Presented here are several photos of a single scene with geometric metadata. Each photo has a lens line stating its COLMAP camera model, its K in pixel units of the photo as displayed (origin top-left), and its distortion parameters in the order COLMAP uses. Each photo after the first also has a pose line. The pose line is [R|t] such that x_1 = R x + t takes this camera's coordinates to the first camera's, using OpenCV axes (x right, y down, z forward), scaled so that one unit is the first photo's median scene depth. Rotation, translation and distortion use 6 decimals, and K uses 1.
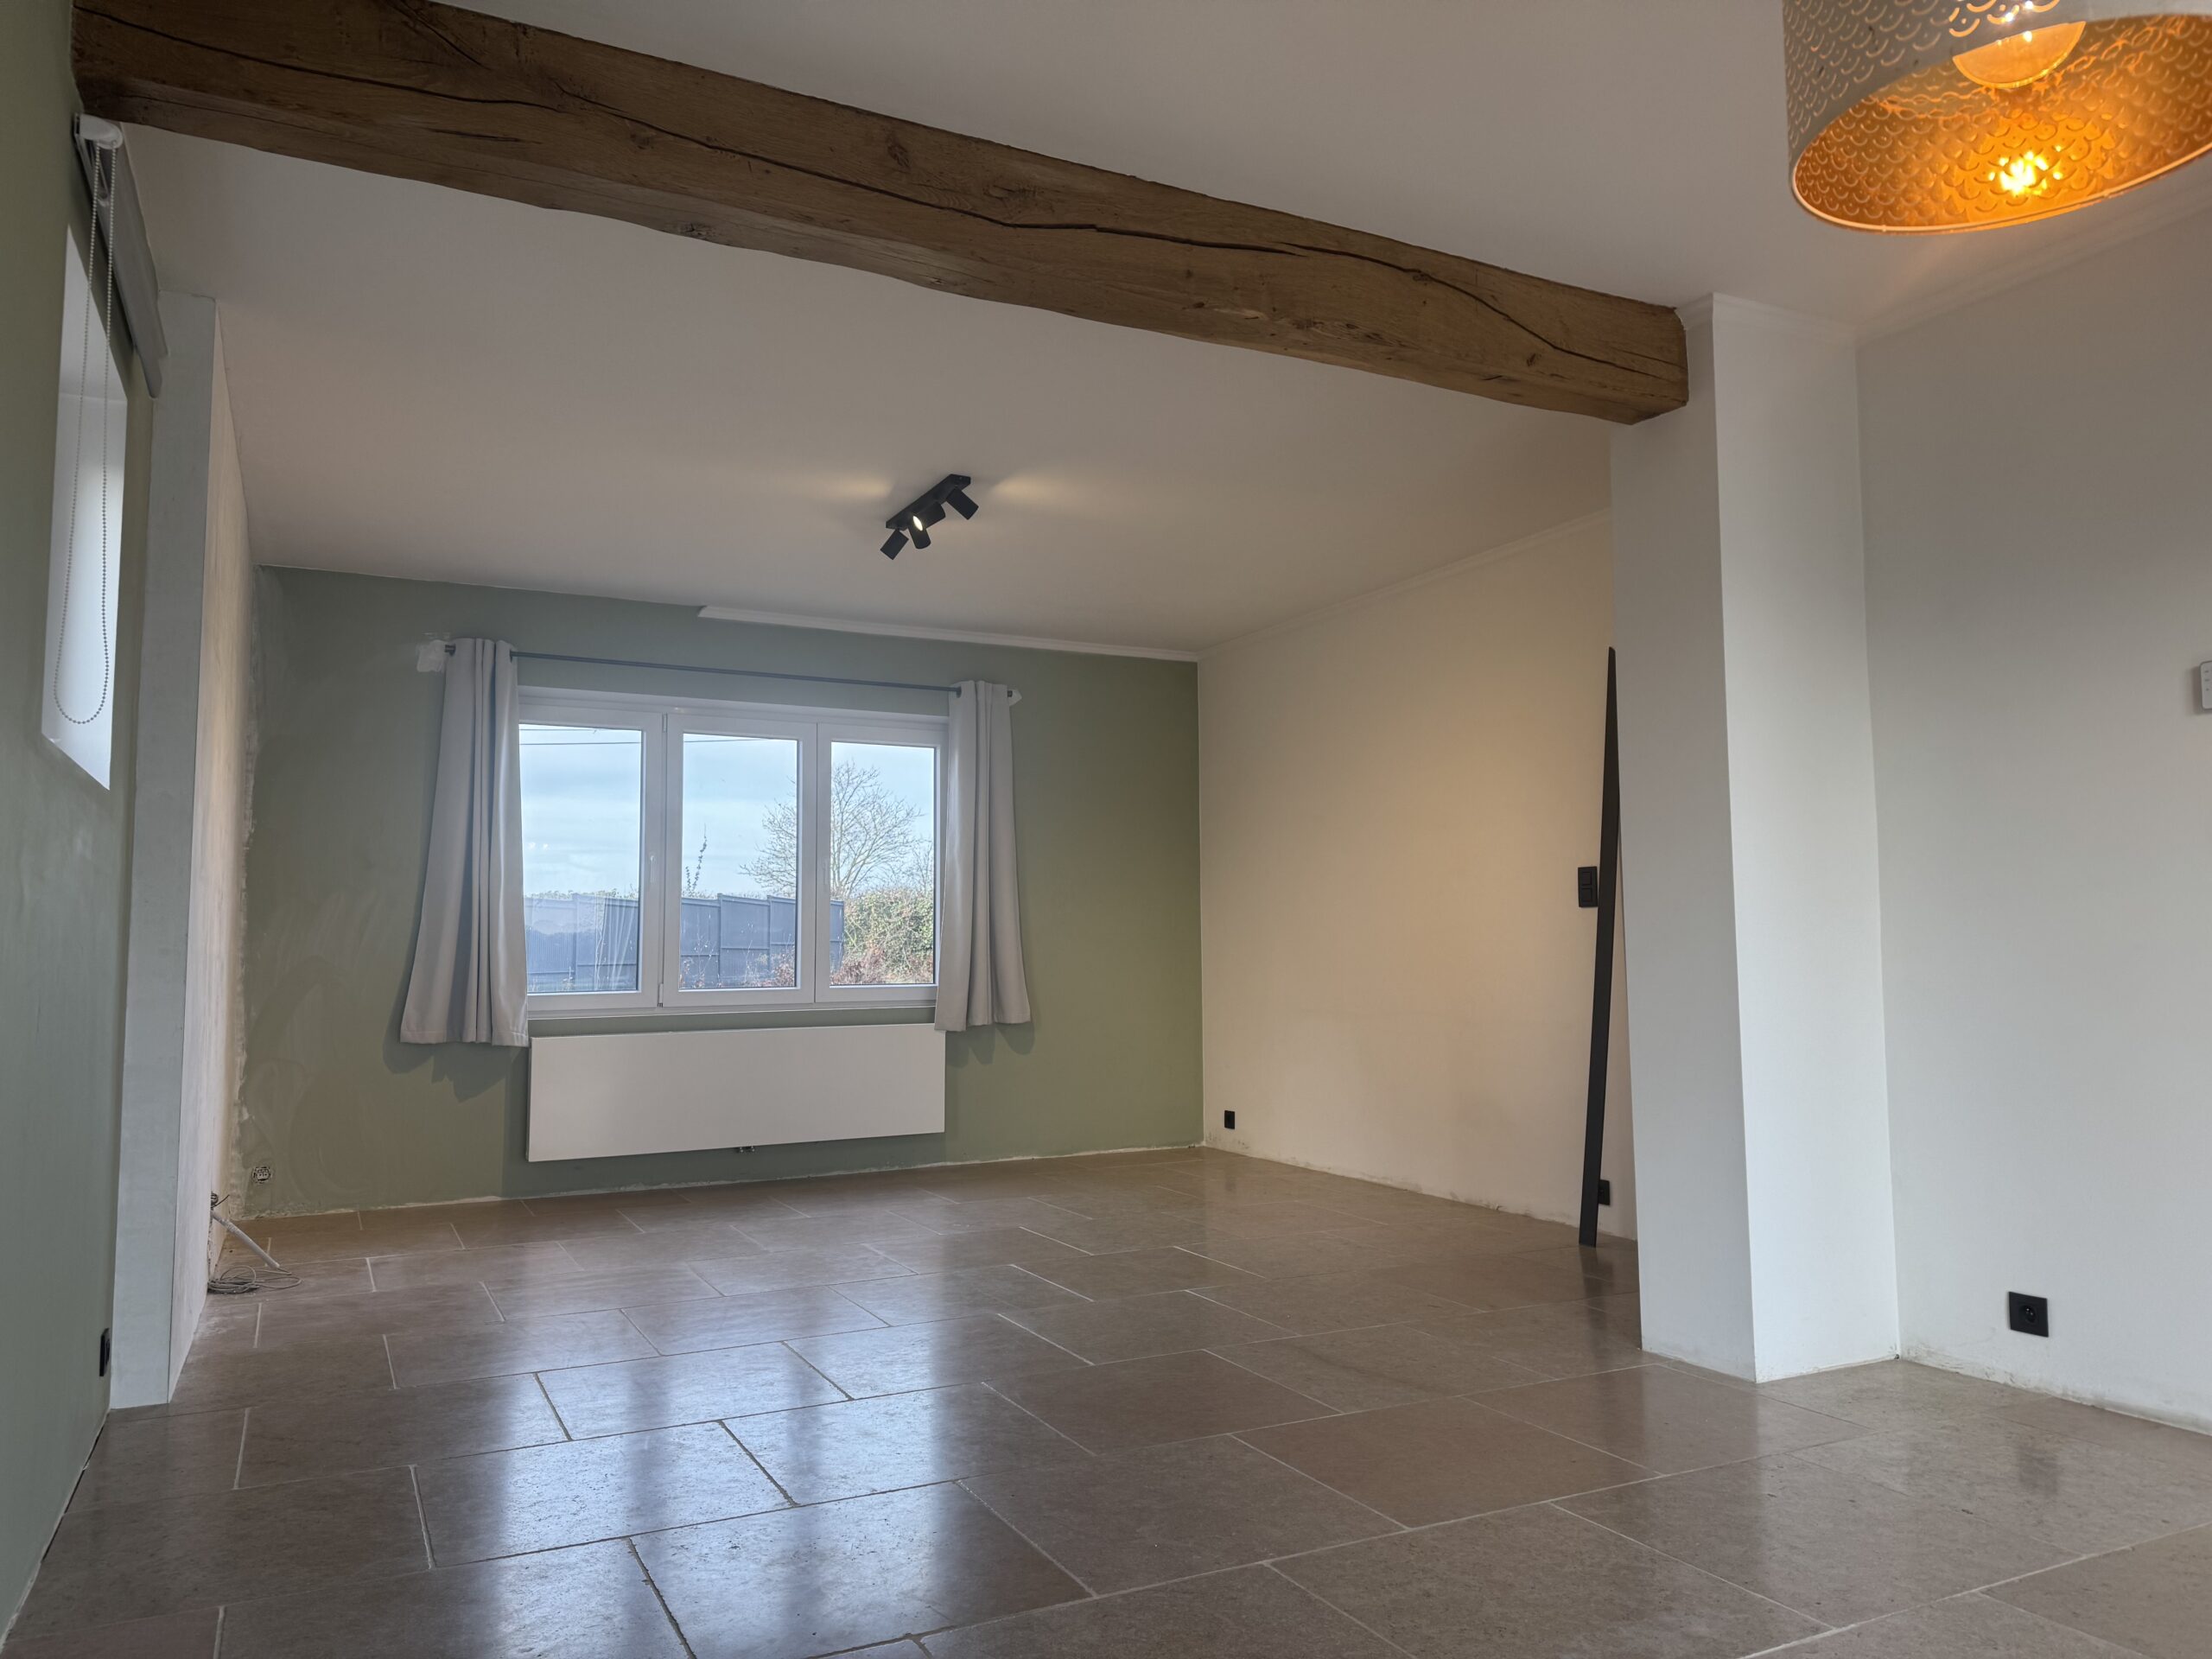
lens RADIAL K [[1546.8, 0, 1103.4], [0, 1546.8, 834.0], [0, 0, 1]] dist [0.026650, -0.027332]
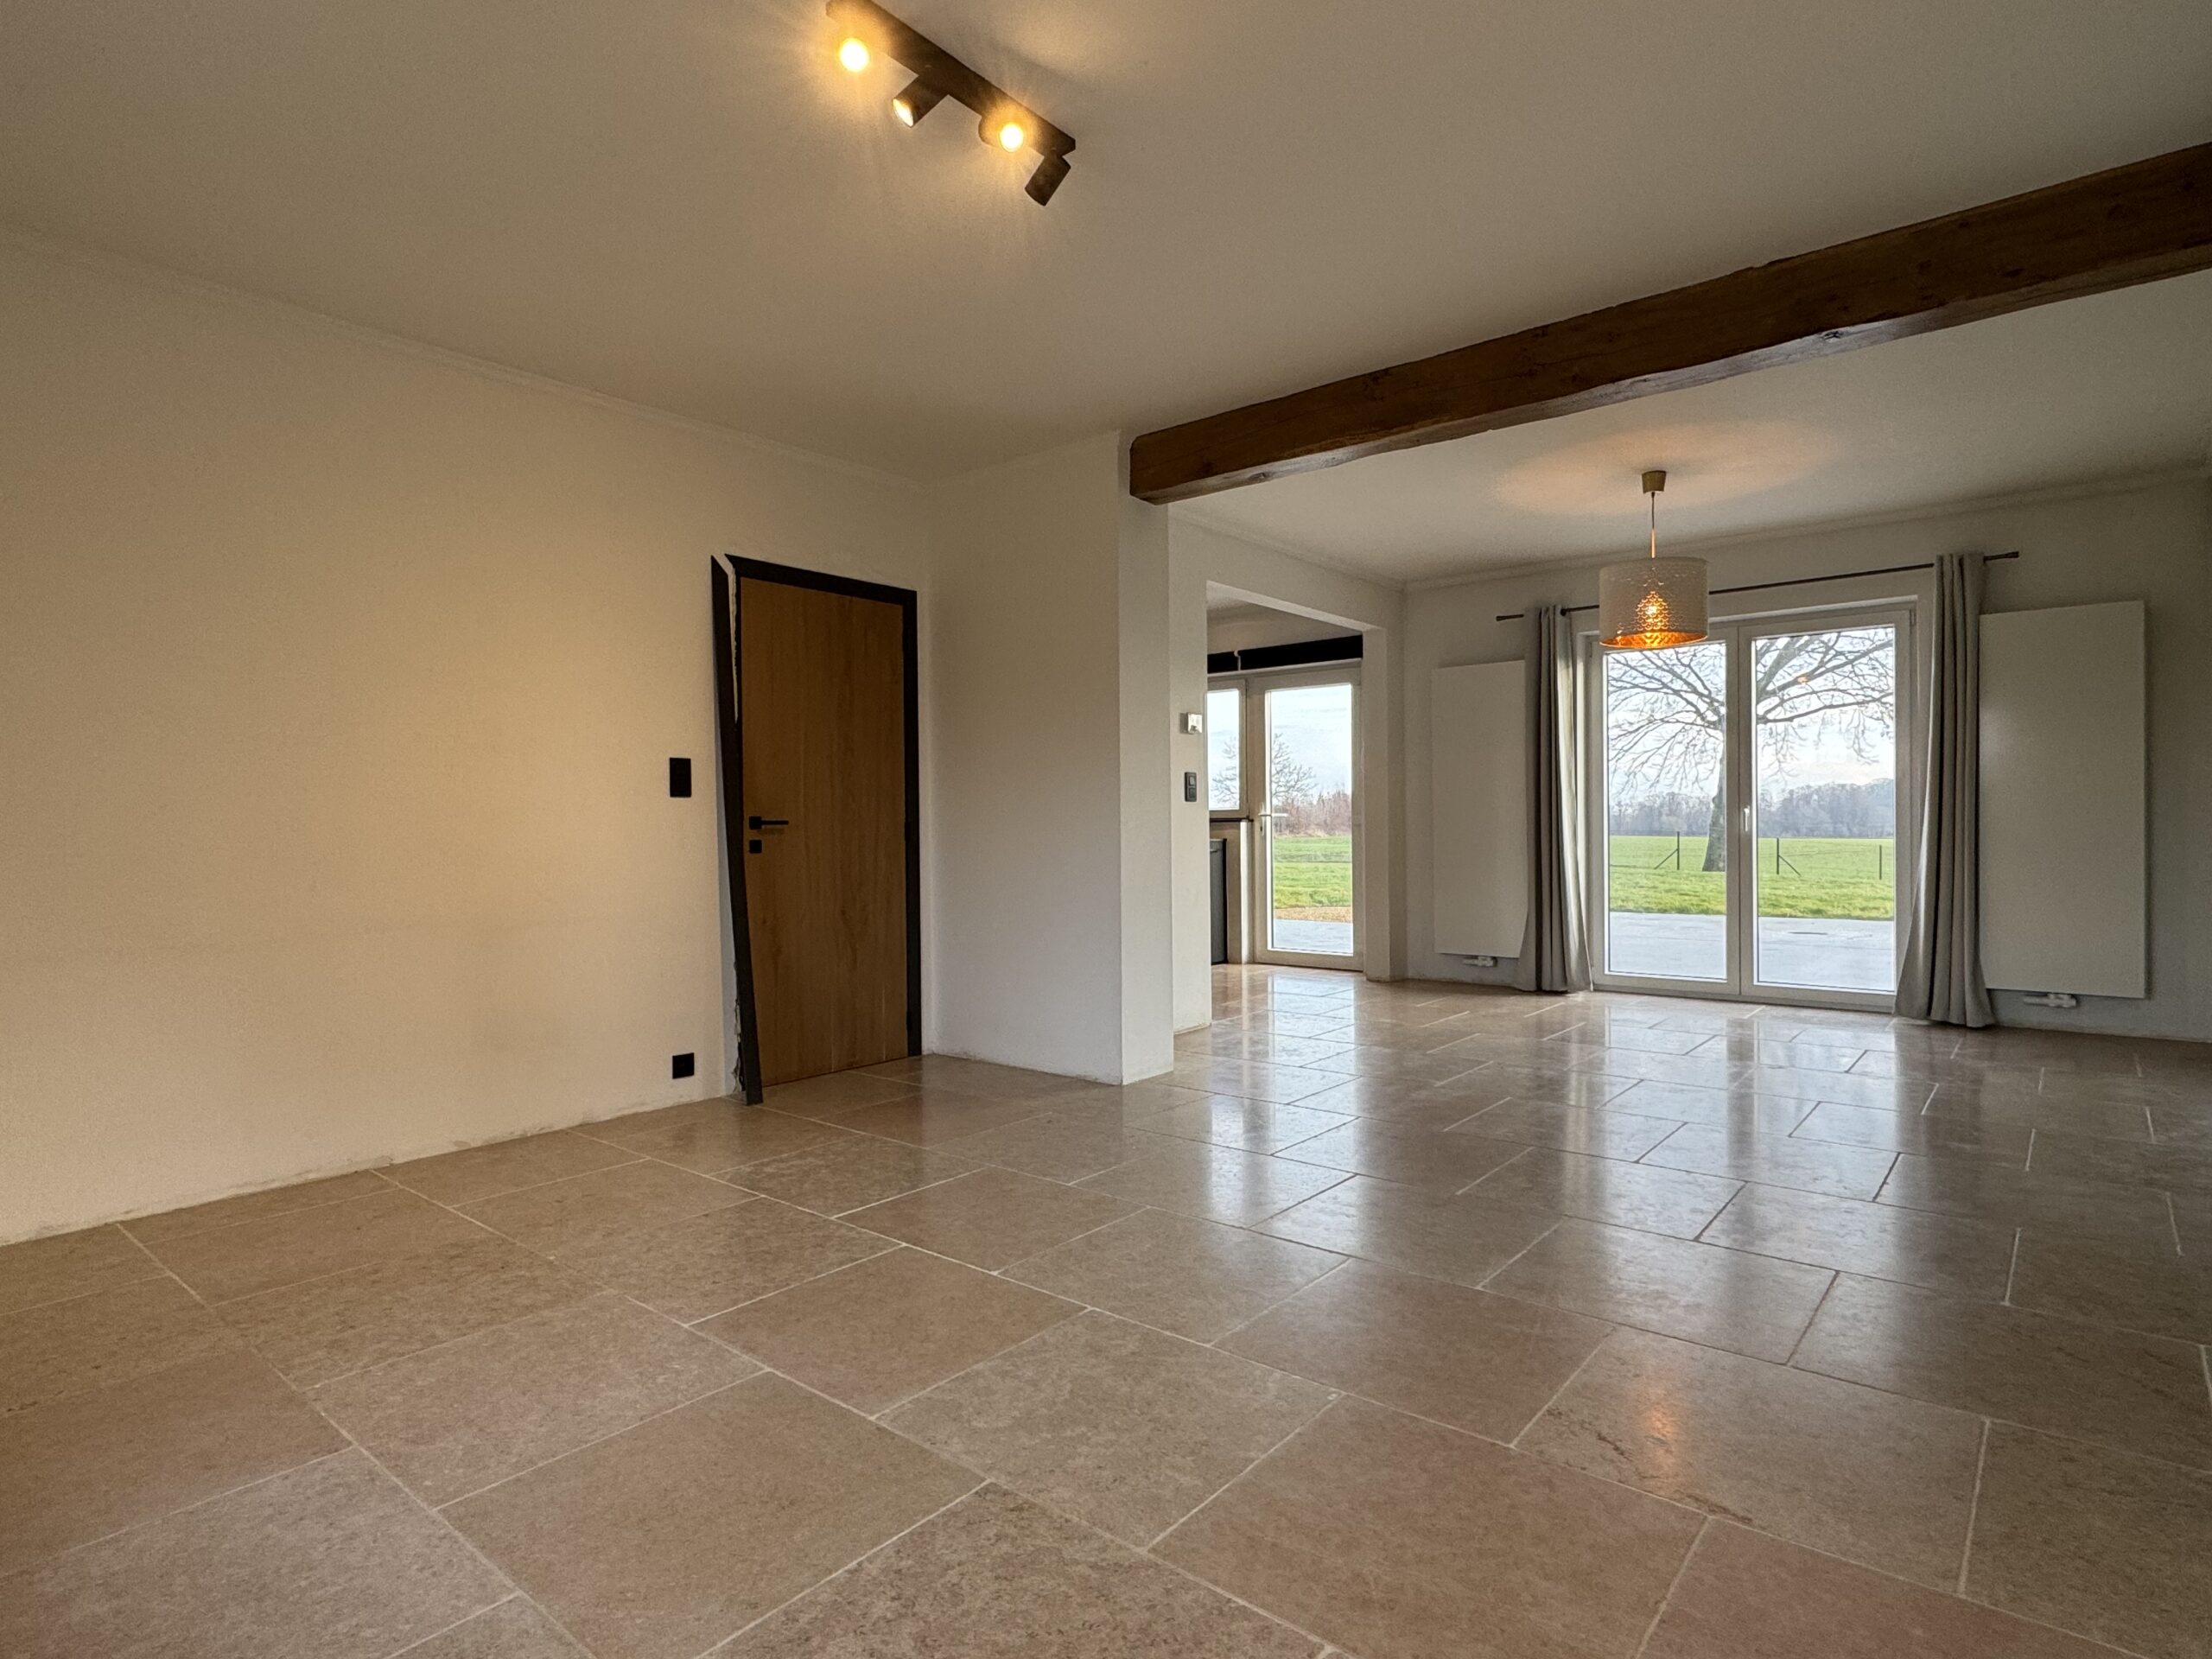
lens RADIAL K [[1168.9, 0, 1106.0], [0, 1168.9, 829.5], [0, 0, 1]] dist [-0.000434, 0.000469]
pose [[-0.399963, 0.007614, 0.916500, -0.782198], [-0.060911, 0.997534, -0.034869, 0.121246], [-0.914505, -0.069771, -0.398513, 1.595149]]
